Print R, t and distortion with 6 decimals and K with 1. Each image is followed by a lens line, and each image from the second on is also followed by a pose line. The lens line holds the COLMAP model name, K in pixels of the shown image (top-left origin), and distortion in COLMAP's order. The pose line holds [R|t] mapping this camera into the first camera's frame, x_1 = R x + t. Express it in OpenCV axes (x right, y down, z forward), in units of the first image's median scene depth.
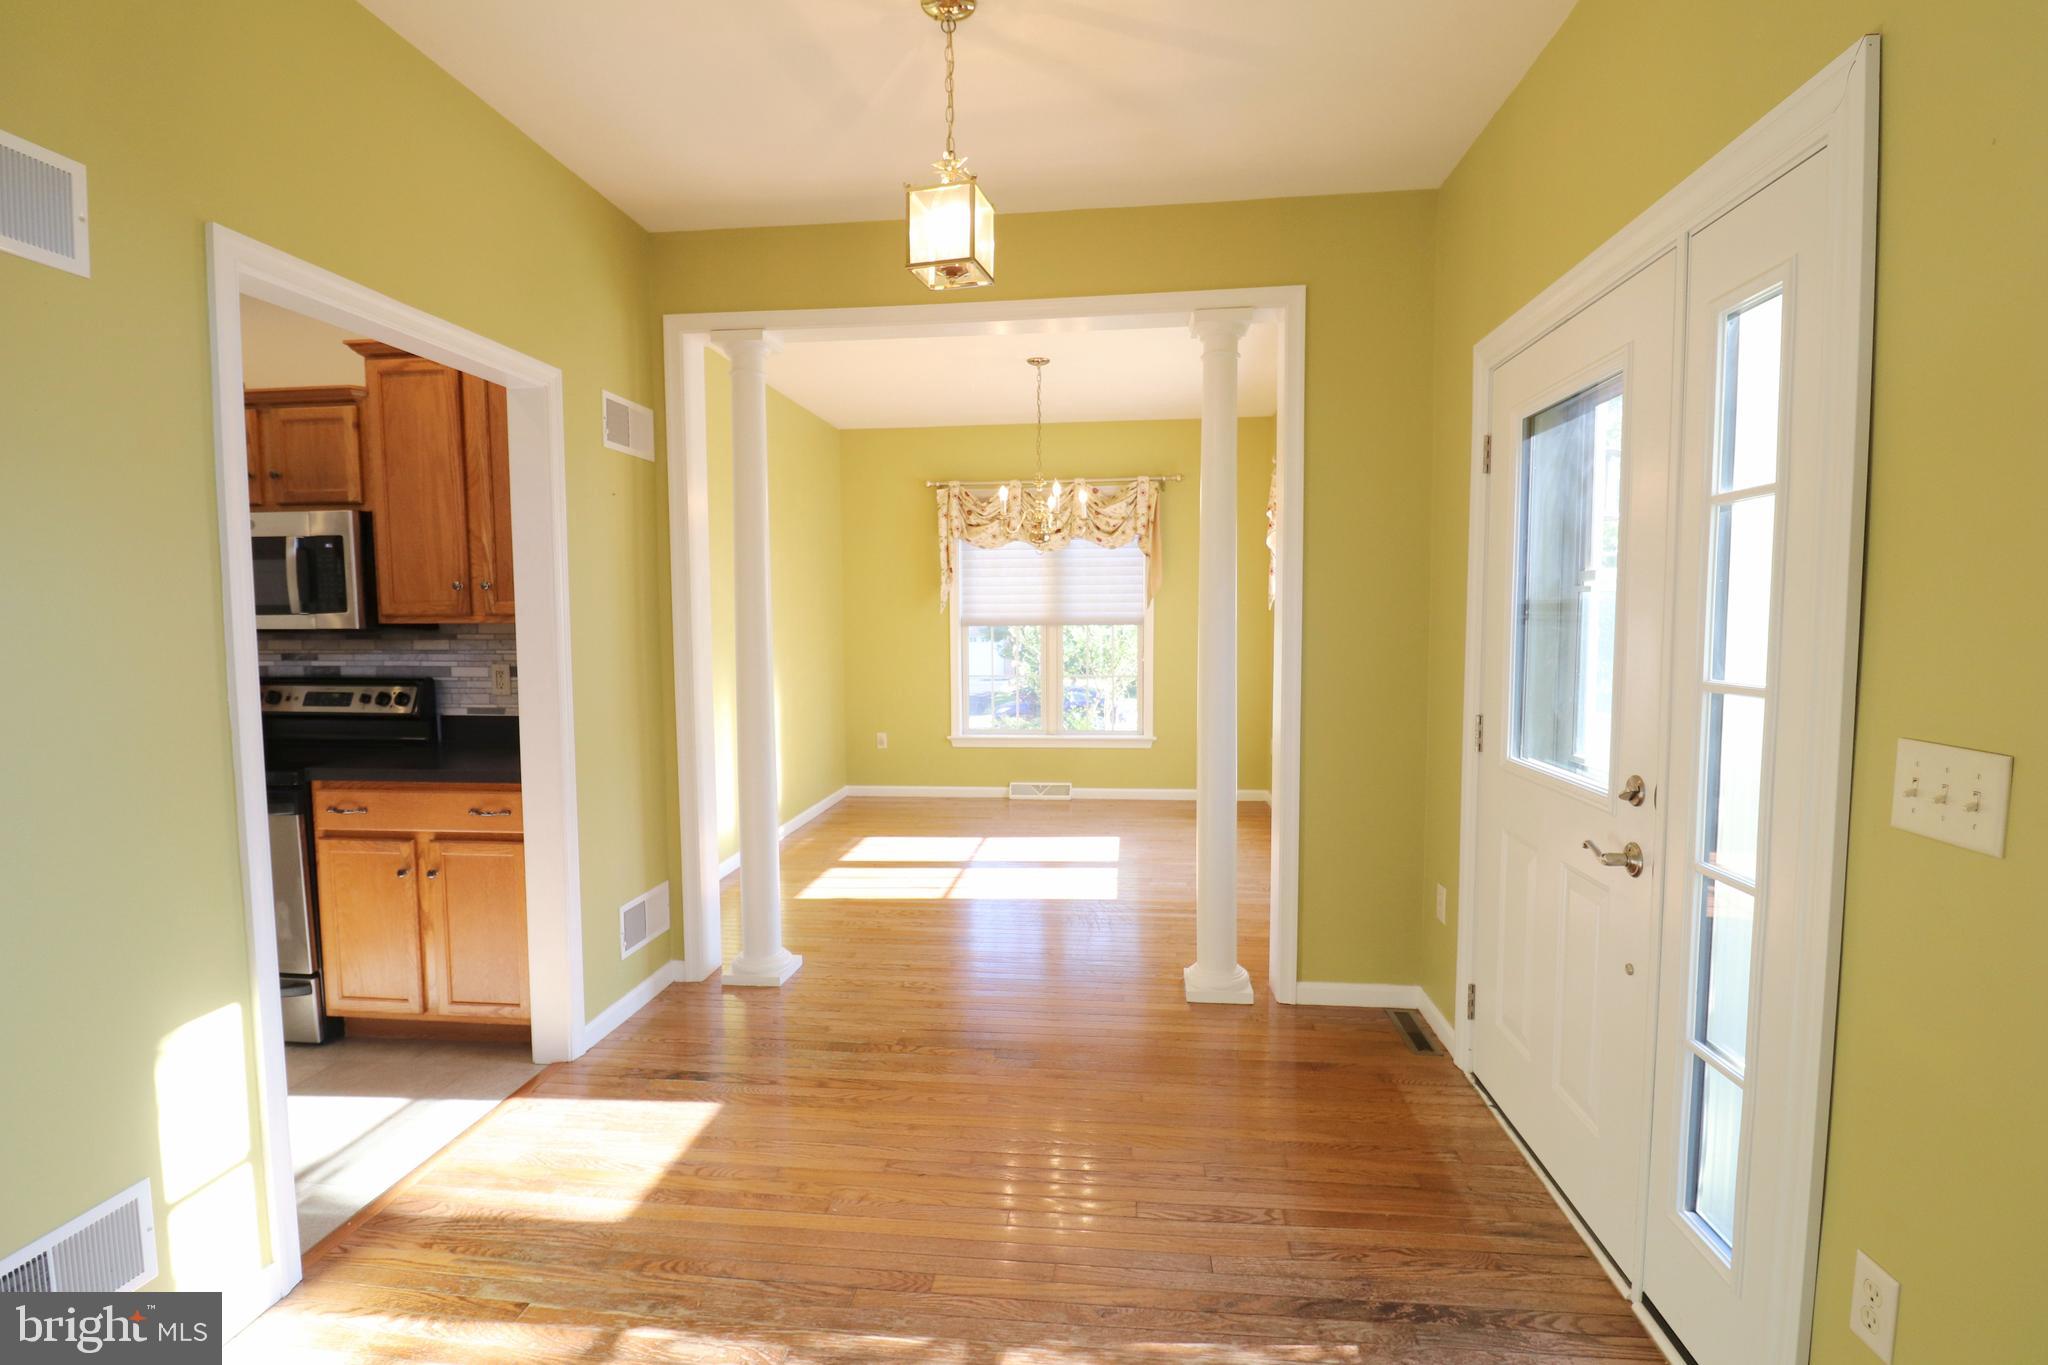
lens RADIAL K [[957.3, 0, 1026.9], [0, 957.3, 681.4], [0, 0, 1]] dist [0.004845, -0.016607]
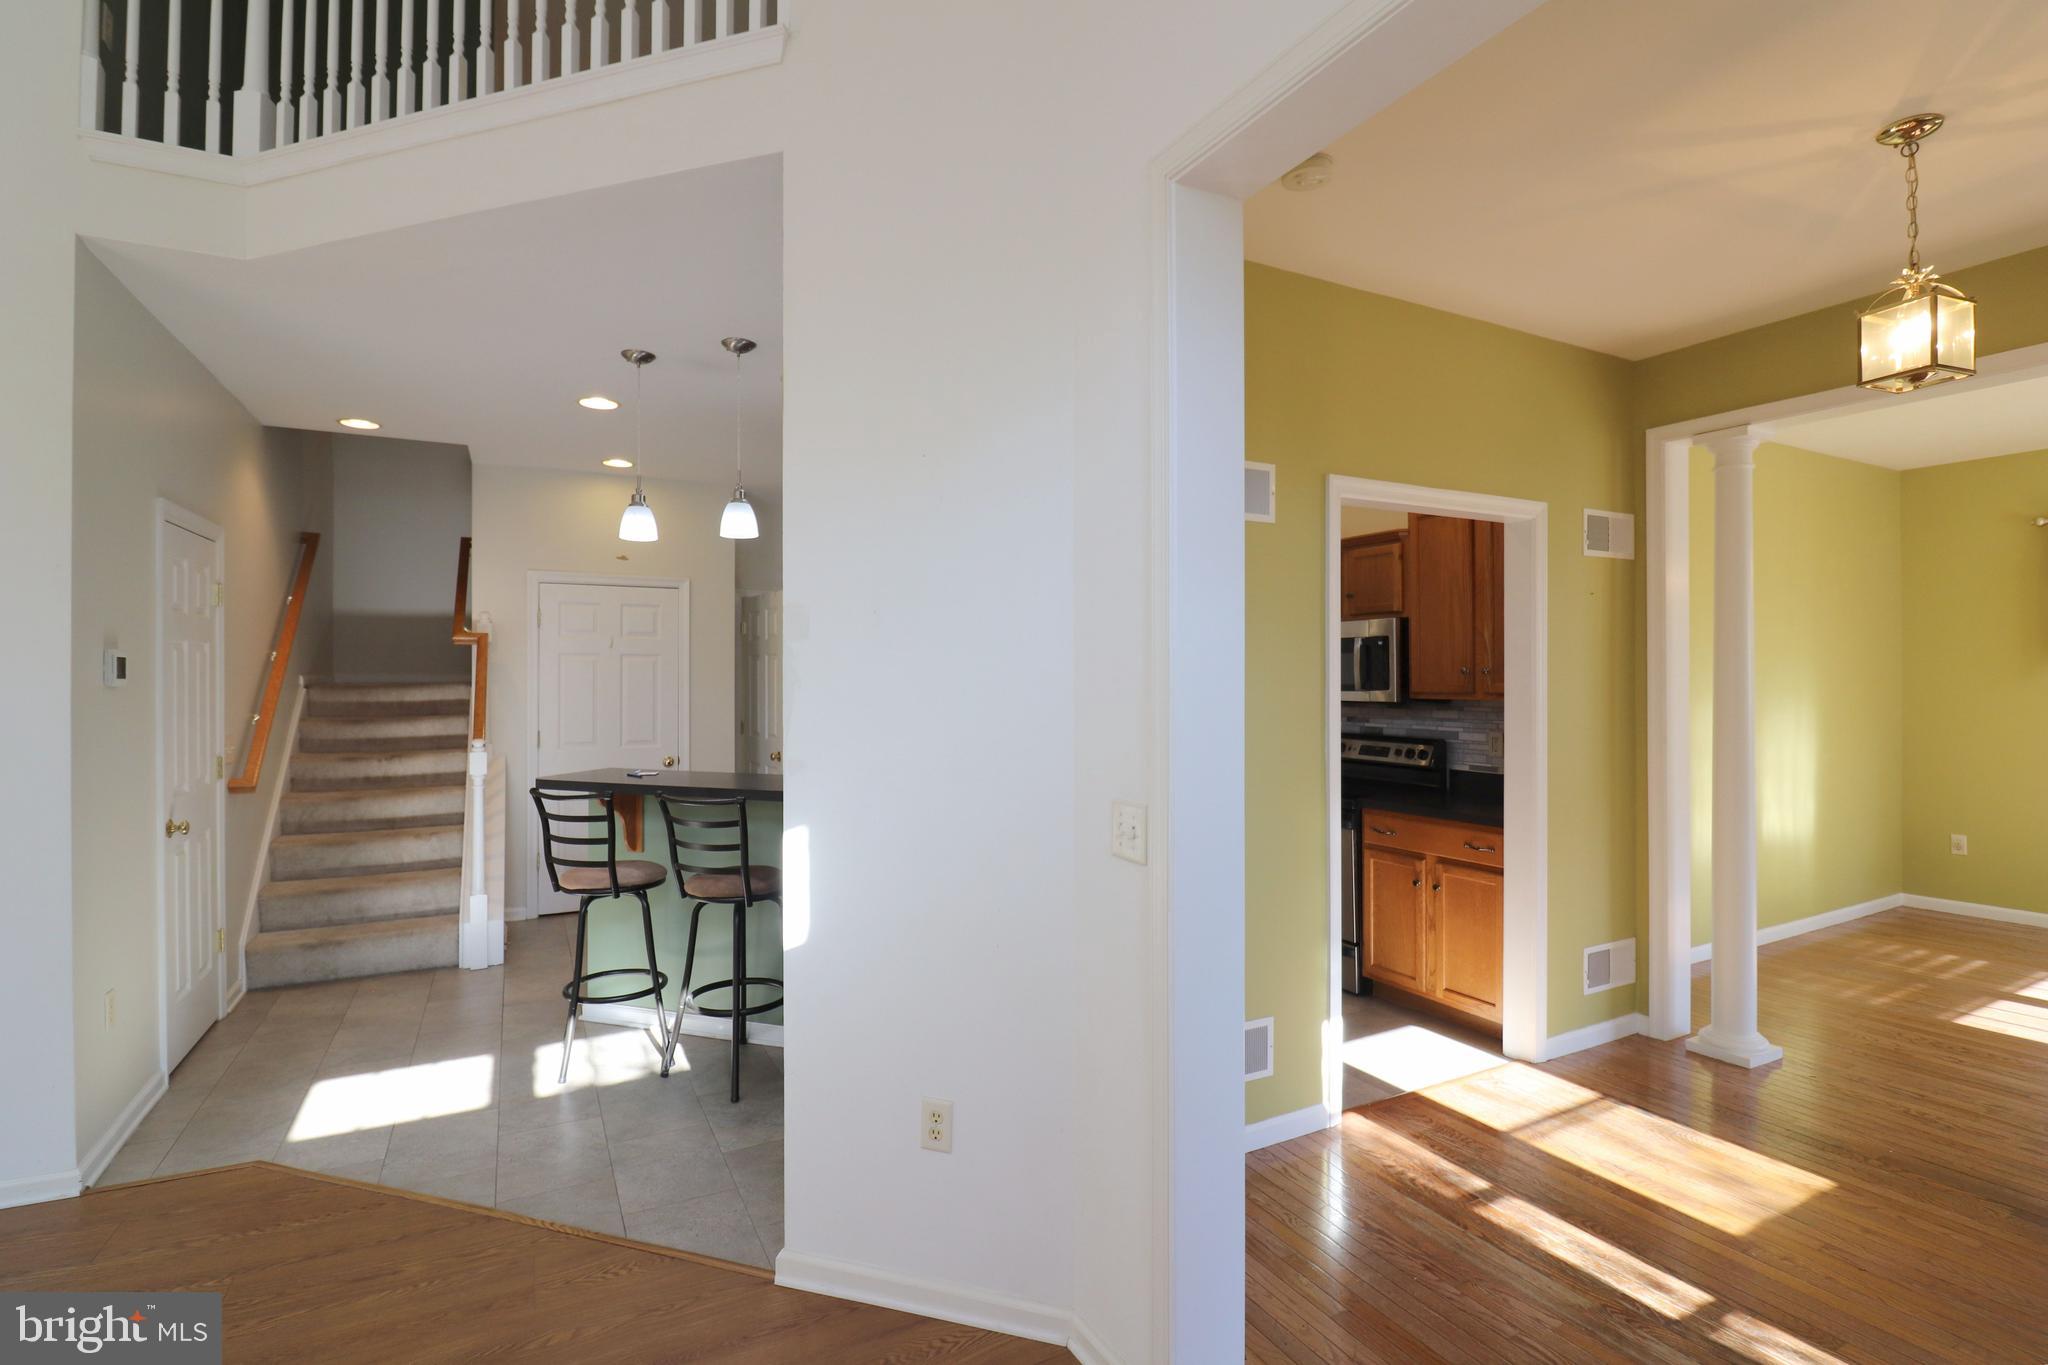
lens RADIAL K [[957.3, 0, 1026.9], [0, 957.3, 681.4], [0, 0, 1]] dist [0.004845, -0.016607]
pose [[0.558927, 0.005950, -0.829196, 0.151675], [-0.057860, 0.997817, -0.031841, -0.009591], [0.827196, 0.065774, 0.558051, -0.218156]]
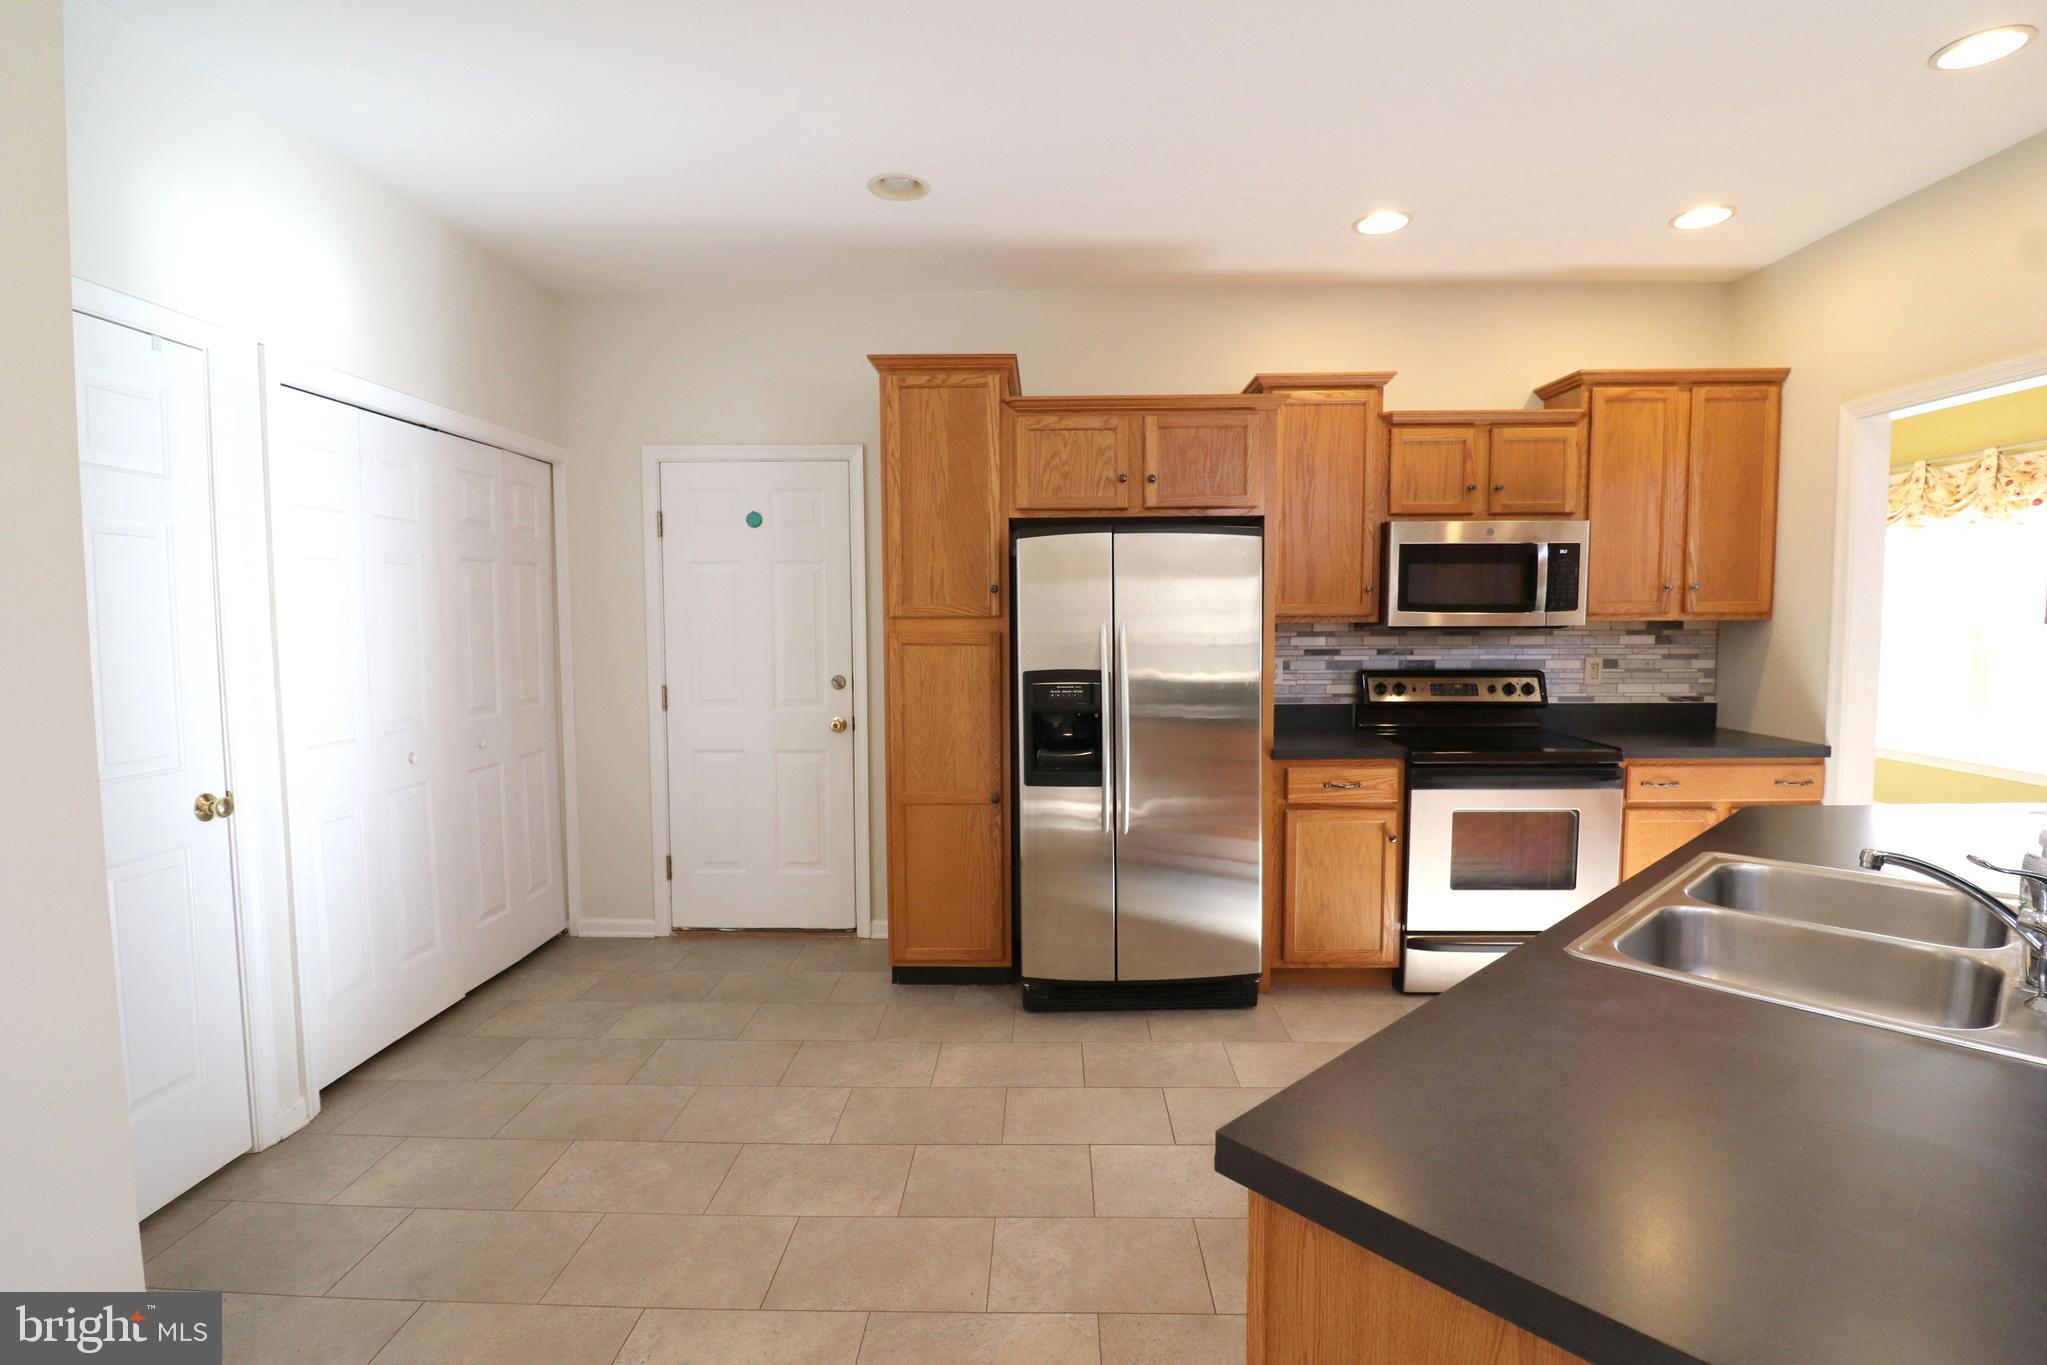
lens RADIAL K [[956.8, 0, 1026.4], [0, 956.8, 681.4], [0, 0, 1]] dist [0.004845, -0.016607]
pose [[0.996814, -0.006537, 0.079498, -1.415285], [0.006726, 0.999975, -0.002106, 0.008719], [-0.079482, 0.002634, 0.996833, -0.069567]]
